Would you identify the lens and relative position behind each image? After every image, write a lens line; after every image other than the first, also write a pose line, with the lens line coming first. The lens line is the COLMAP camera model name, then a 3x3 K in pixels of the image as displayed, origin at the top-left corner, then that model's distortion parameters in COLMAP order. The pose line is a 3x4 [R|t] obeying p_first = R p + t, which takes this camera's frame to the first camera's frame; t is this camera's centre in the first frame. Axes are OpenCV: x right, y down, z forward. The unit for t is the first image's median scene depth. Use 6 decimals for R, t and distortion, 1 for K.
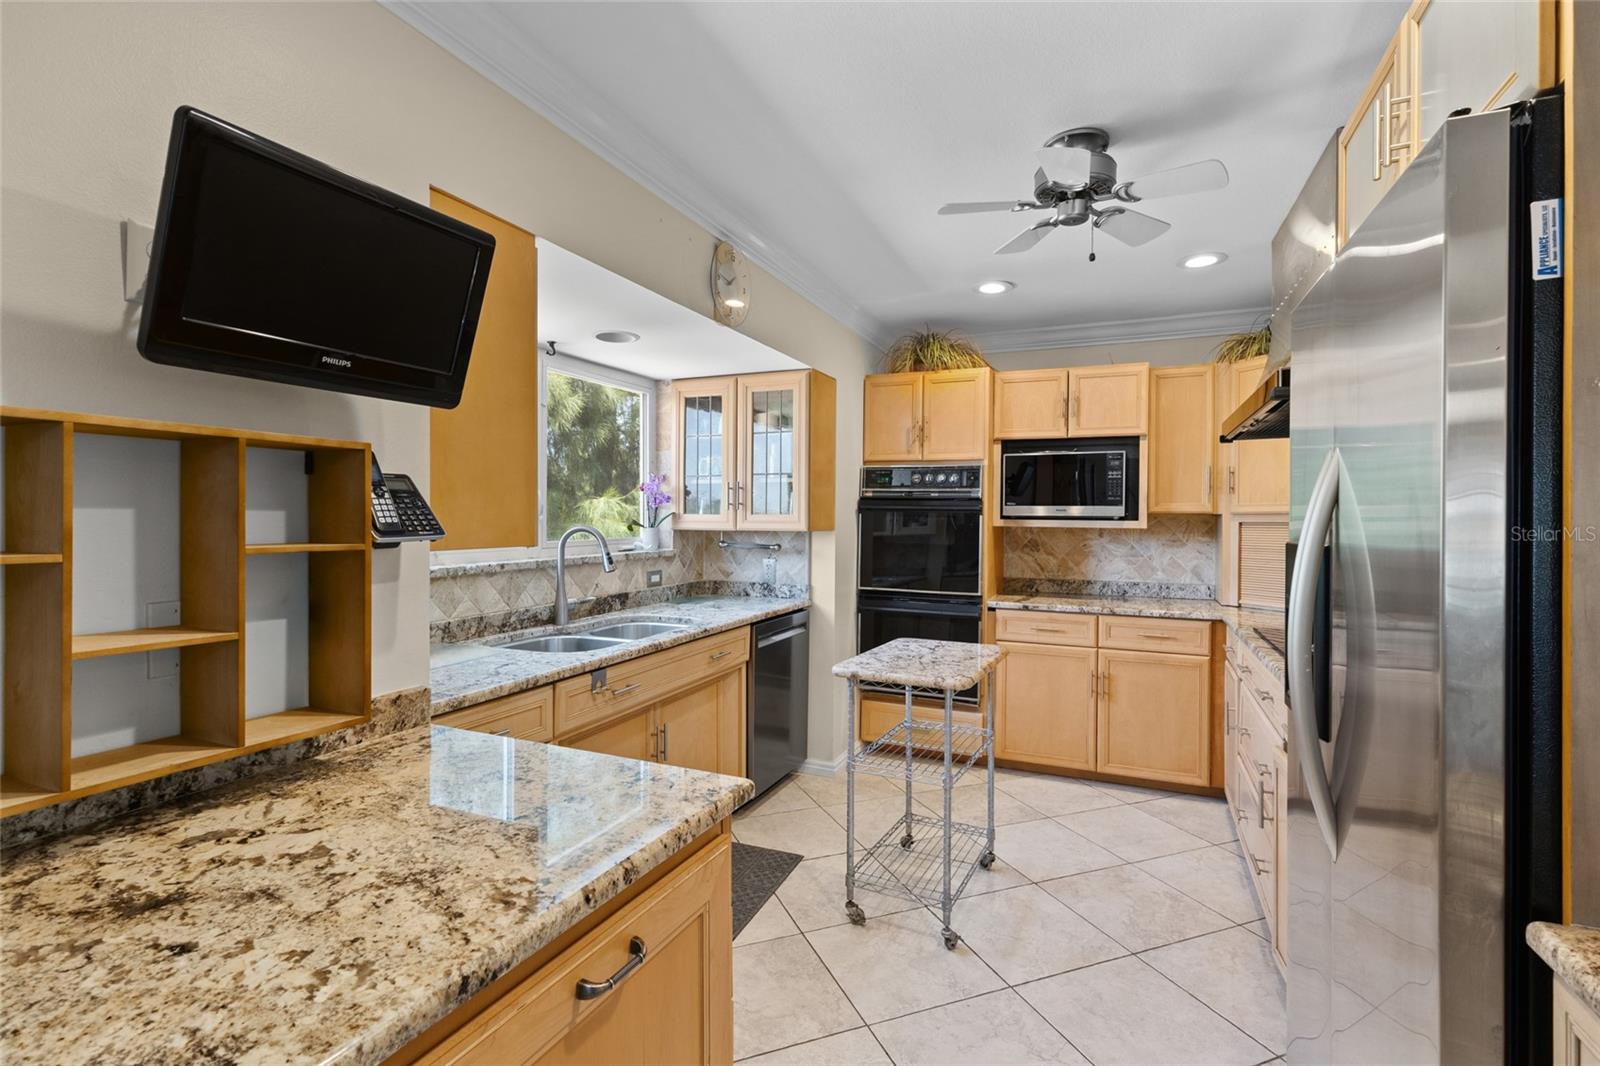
lens RADIAL K [[735.5, 0, 810.7], [0, 735.5, 511.9], [0, 0, 1]] dist [0.001624, 0.001543]
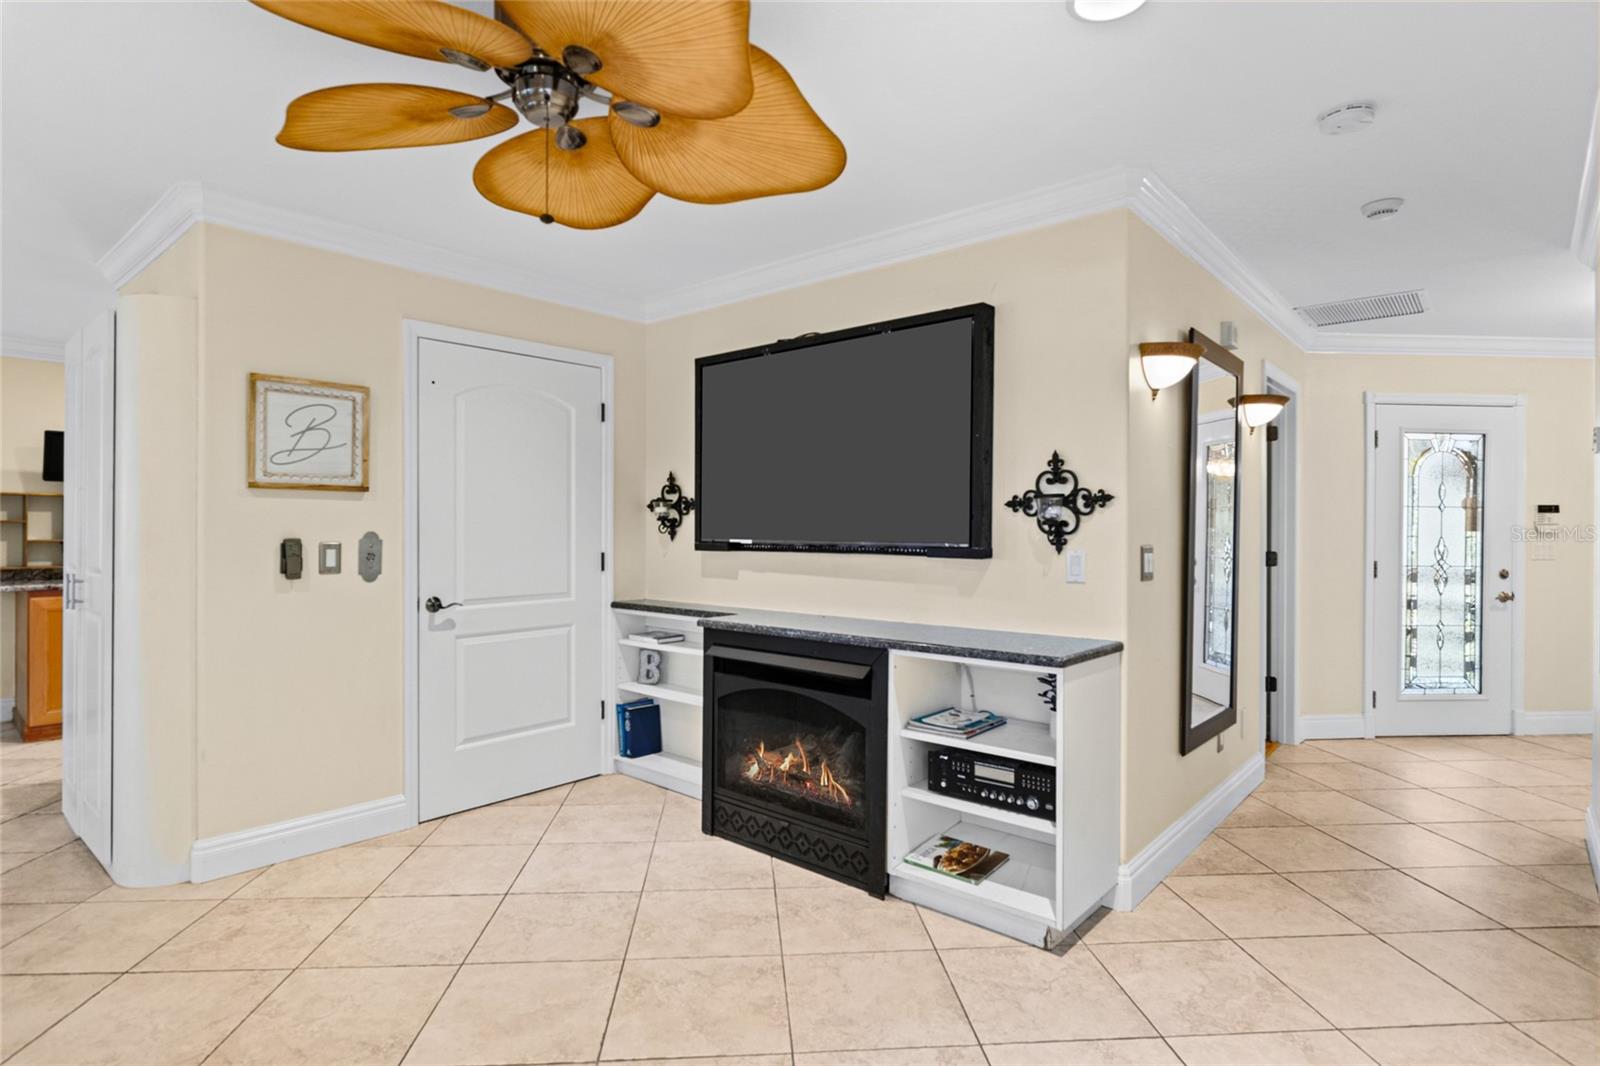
lens RADIAL K [[841.5, 0, 827.9], [0, 841.5, 528.8], [0, 0, 1]] dist [-0.003379, 0.001600]
pose [[0.956325, -0.004488, -0.292270, 1.443140], [0.005589, 0.999980, 0.002933, 0.029197], [0.292251, -0.004438, 0.956331, -0.702828]]
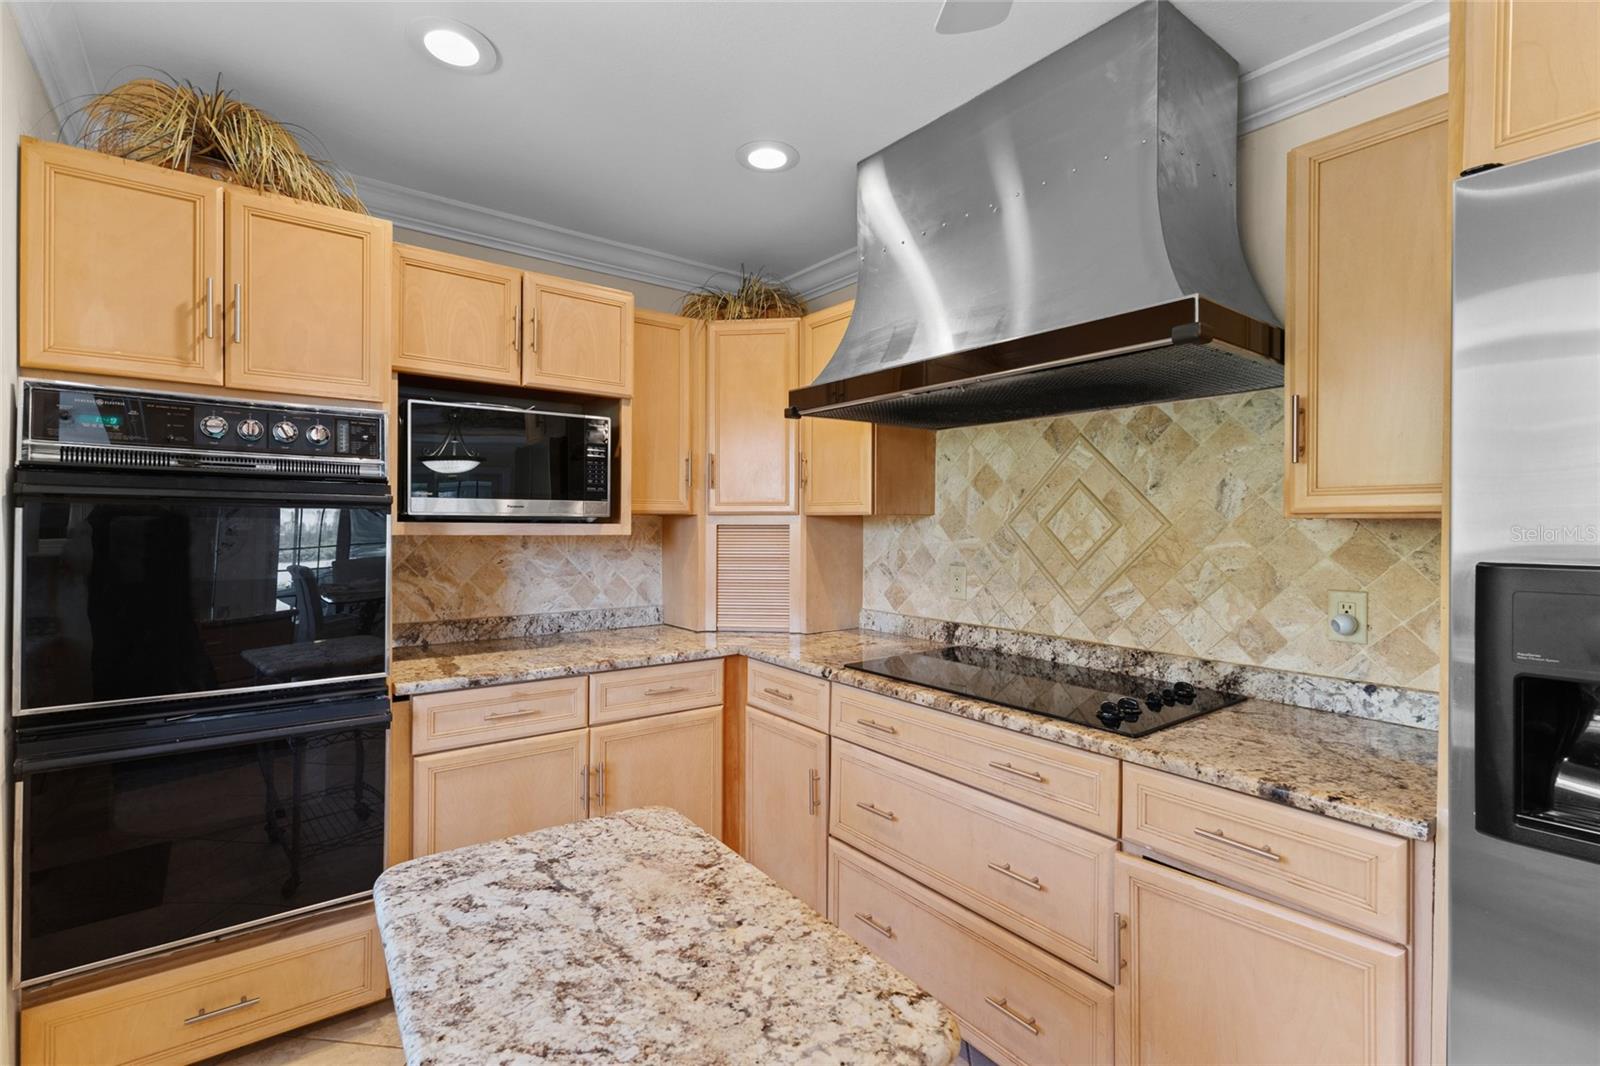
lens RADIAL K [[735.5, 0, 798.1], [0, 735.5, 529.5], [0, 0, 1]] dist [0.001624, 0.001543]
pose [[0.493825, -0.012445, 0.869472, -0.063689], [-0.008350, 0.999784, 0.019053, 0.003187], [-0.869521, -0.016669, 0.493615, 0.524685]]
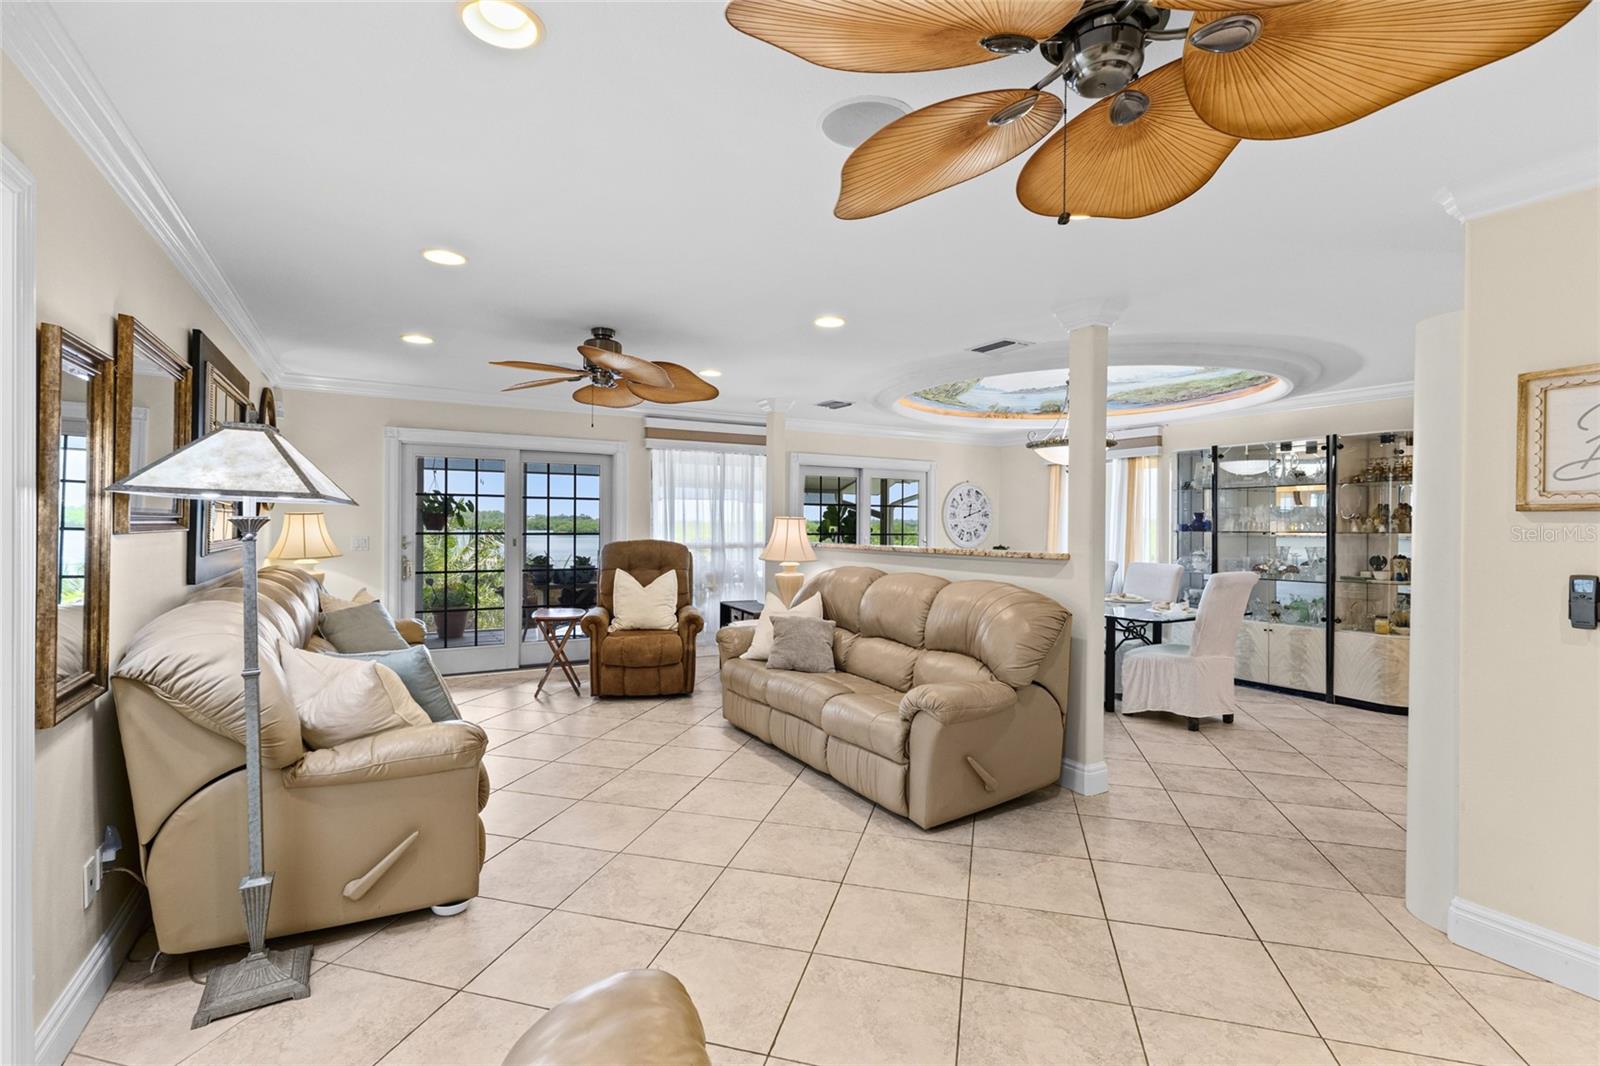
lens RADIAL K [[735.5, 0, 790.8], [0, 735.5, 529.9], [0, 0, 1]] dist [0.001624, 0.001543]
pose [[-0.608234, -0.004953, -0.793742, 1.507055], [-0.006663, 0.999977, -0.001134, 0.008369], [0.793730, 0.004599, -0.608253, -0.196218]]
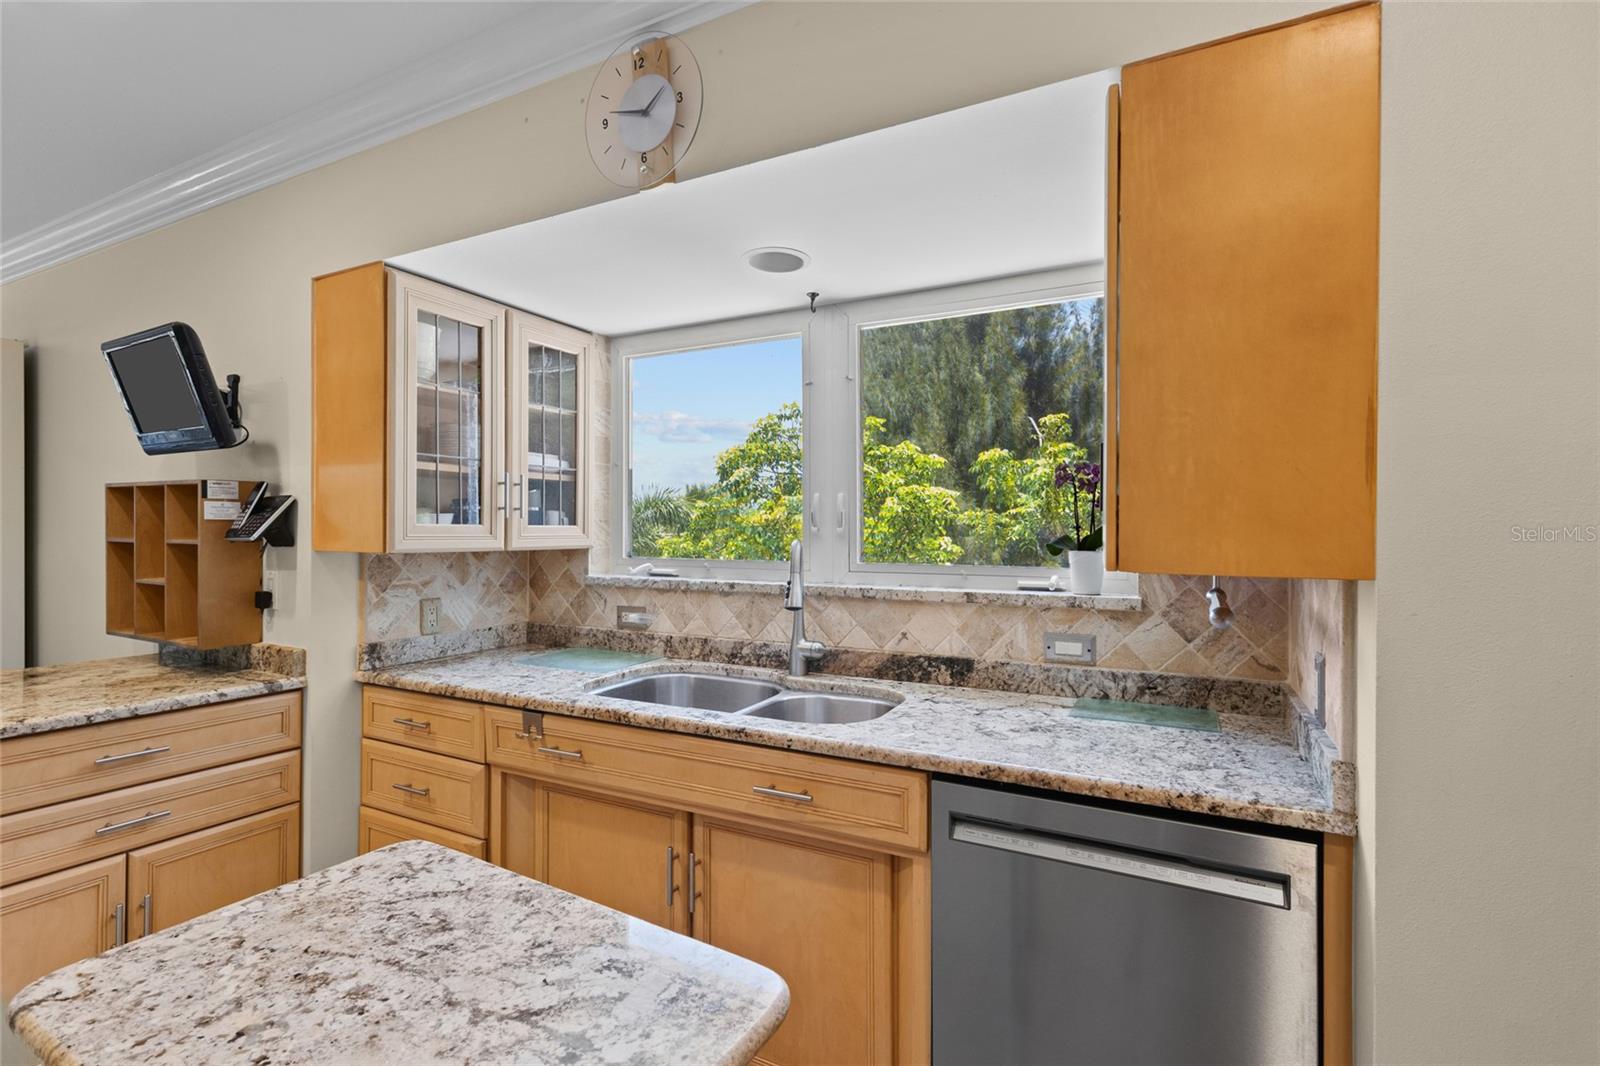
lens RADIAL K [[735.5, 0, 793.3], [0, 735.5, 530.0], [0, 0, 1]] dist [0.001624, 0.001543]
pose [[-0.085266, -0.003590, -0.996352, 0.303199], [0.001593, 0.999992, -0.003740, 0.008572], [0.996357, -0.001906, -0.085259, 0.809247]]
